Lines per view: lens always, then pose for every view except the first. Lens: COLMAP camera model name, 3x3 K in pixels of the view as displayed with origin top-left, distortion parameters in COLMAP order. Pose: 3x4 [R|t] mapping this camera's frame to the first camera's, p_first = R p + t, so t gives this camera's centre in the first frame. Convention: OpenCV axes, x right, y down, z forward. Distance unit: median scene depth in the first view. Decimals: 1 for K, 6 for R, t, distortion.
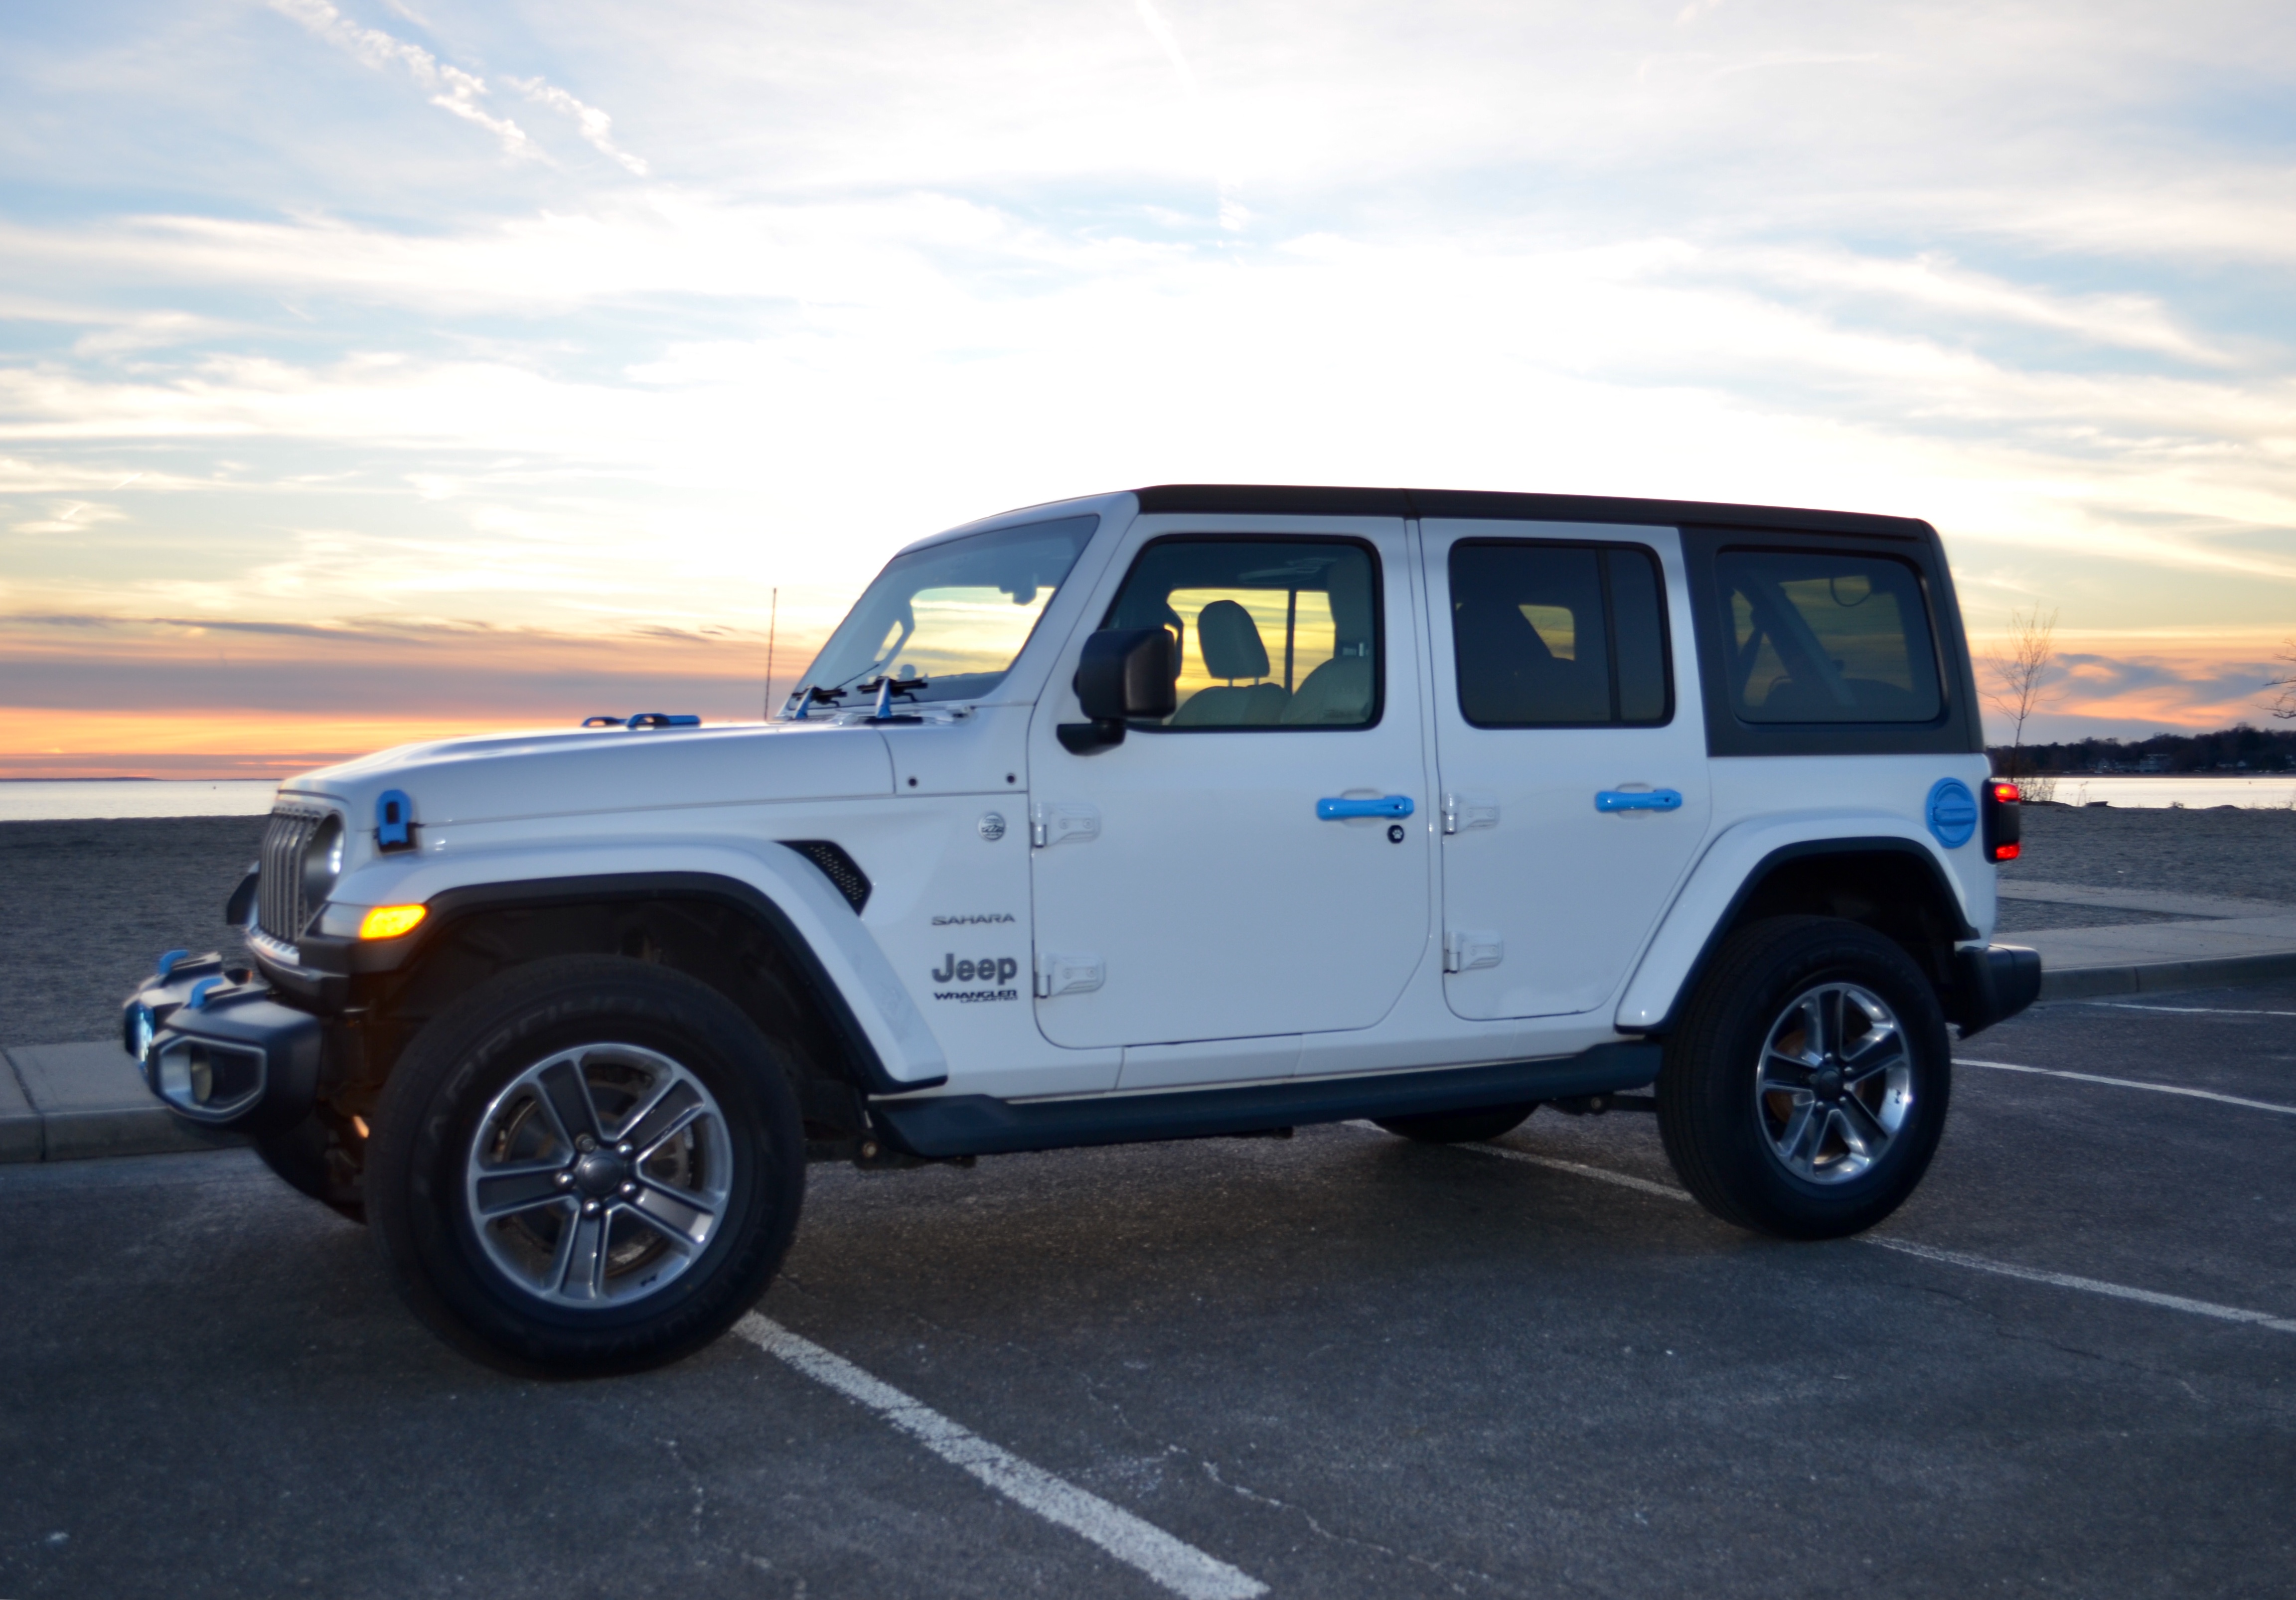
lens RADIAL K [[2442.7, 0, 1143.1], [0, 2442.7, 804.4], [0, 0, 1]] dist [-0.028697, 0.000000]
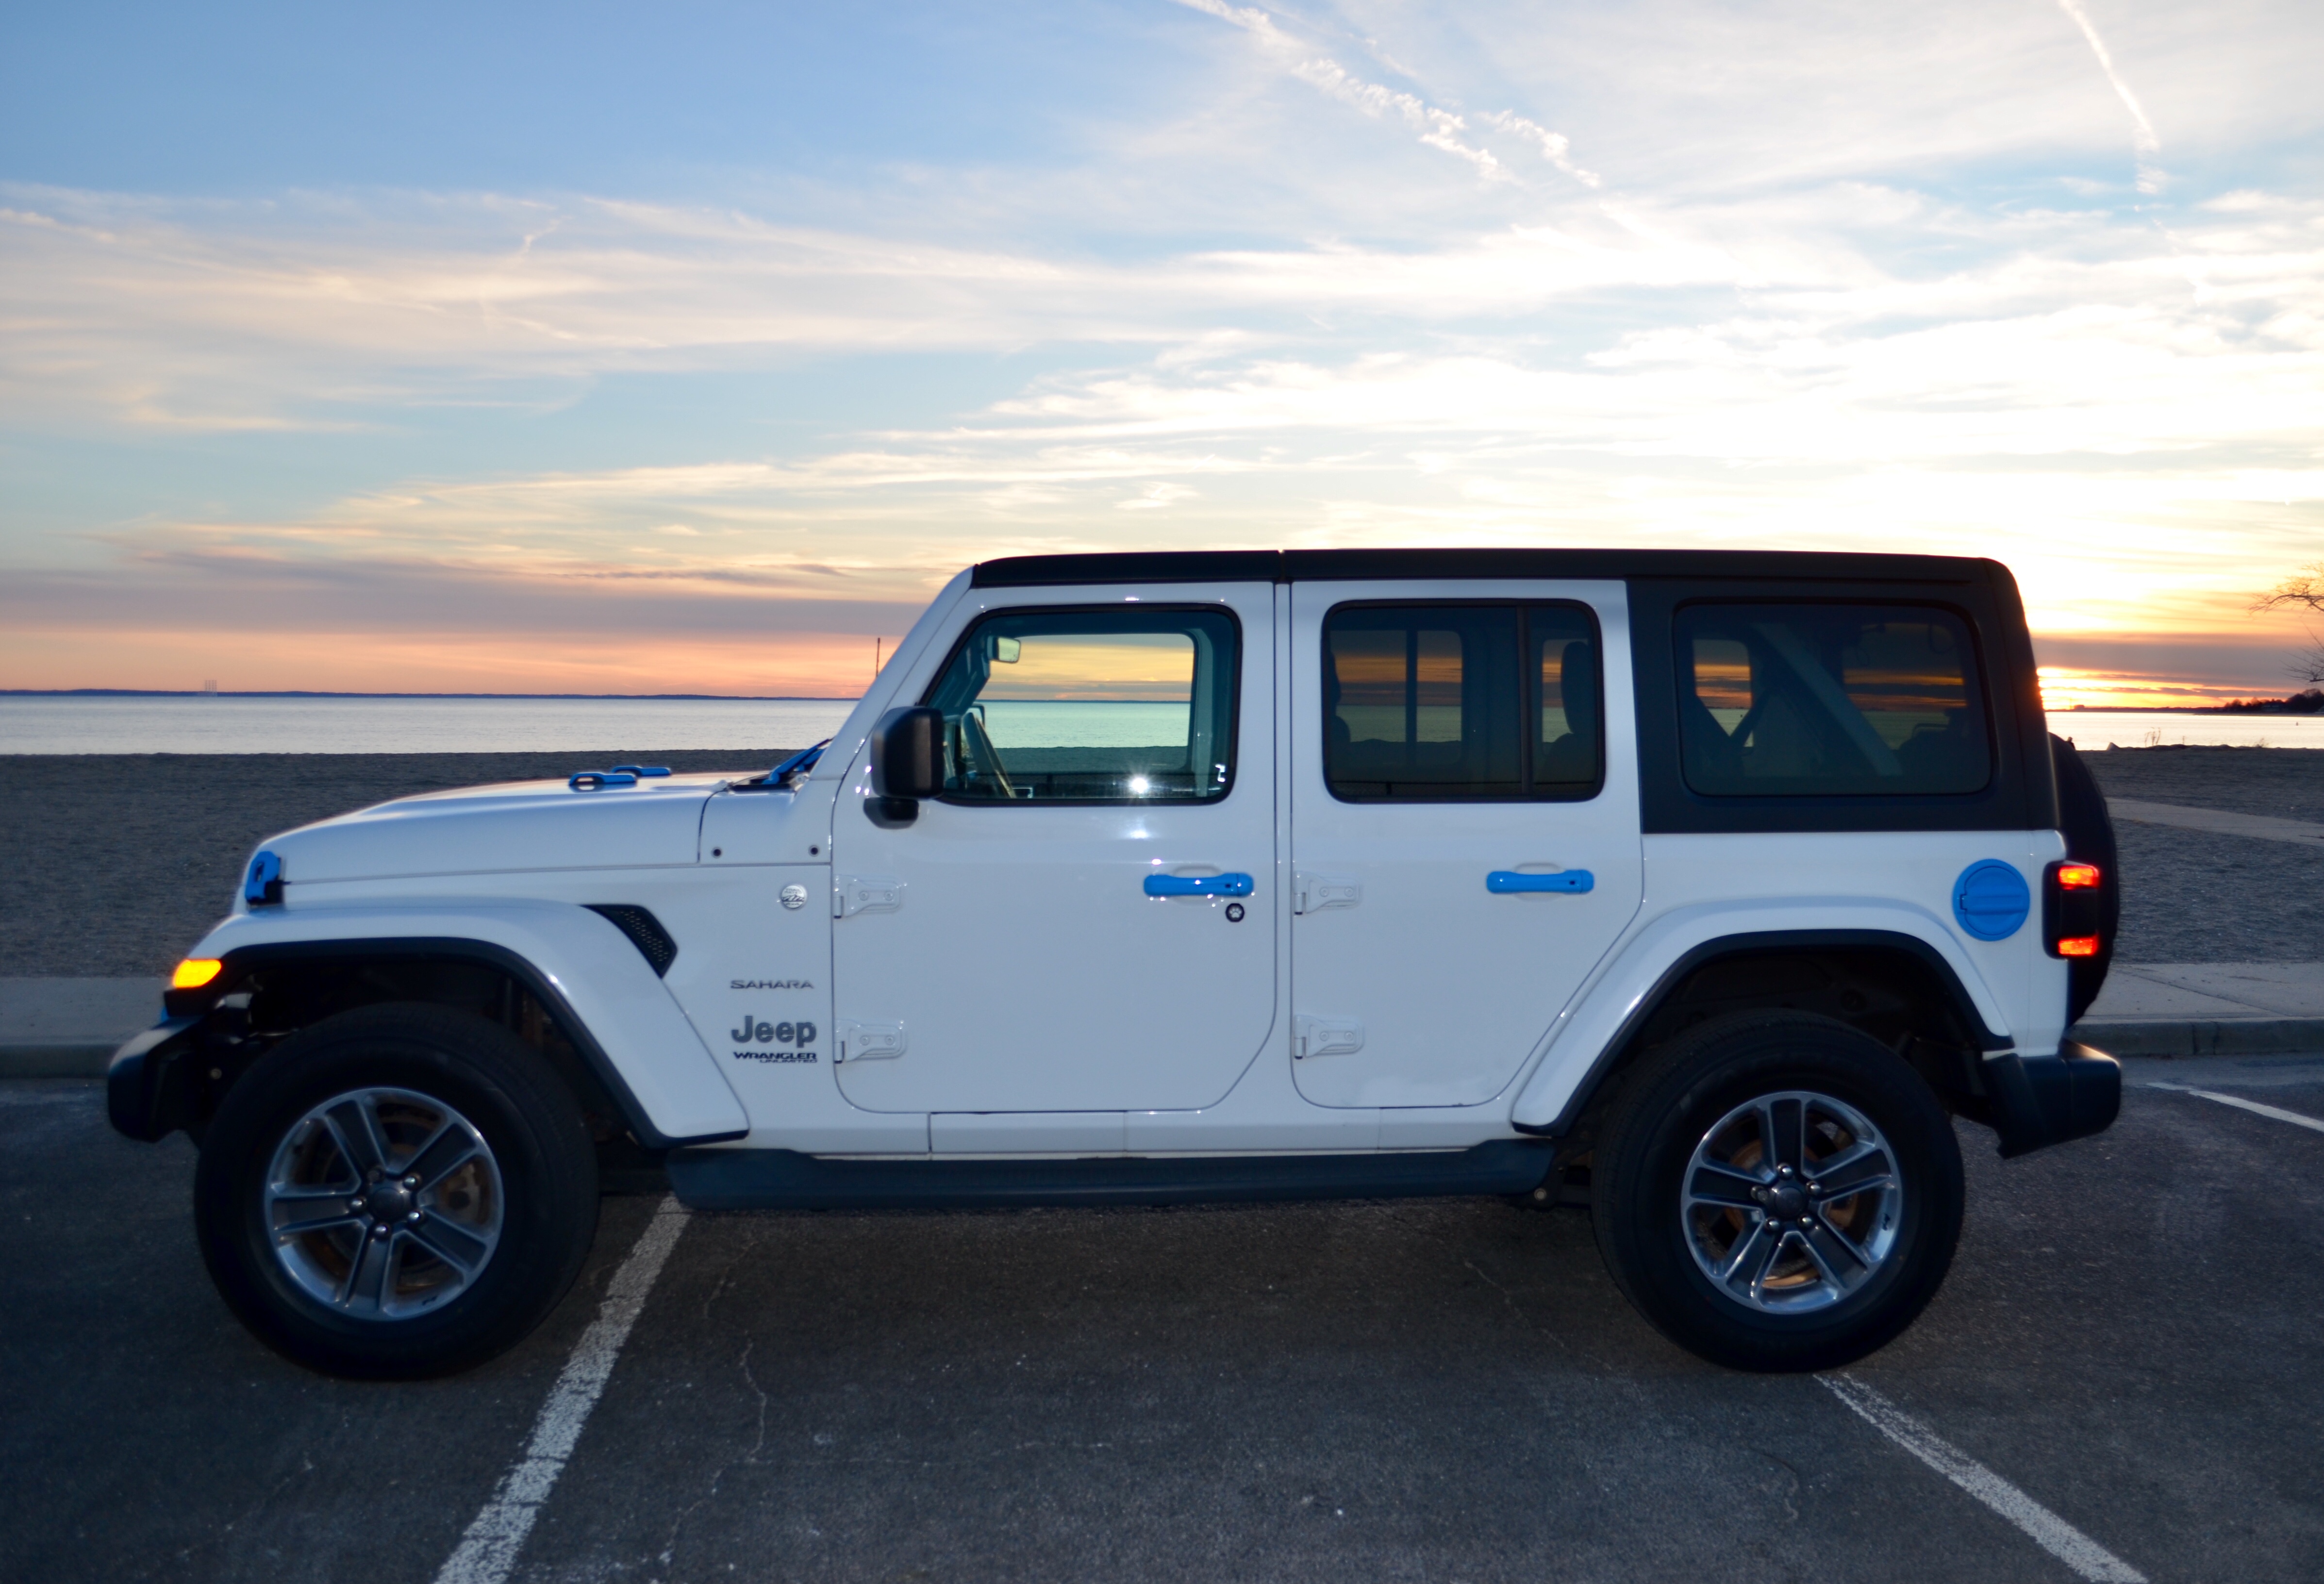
lens RADIAL K [[2078.3, 0, 1165.6], [0, 2078.3, 797.3], [0, 0, 1]] dist [-0.018653, -0.013964]
pose [[0.913685, 0.029046, -0.405383, 0.391593], [-0.015241, 0.999190, 0.037242, -0.060856], [0.406136, -0.027849, 0.913388, 0.225416]]
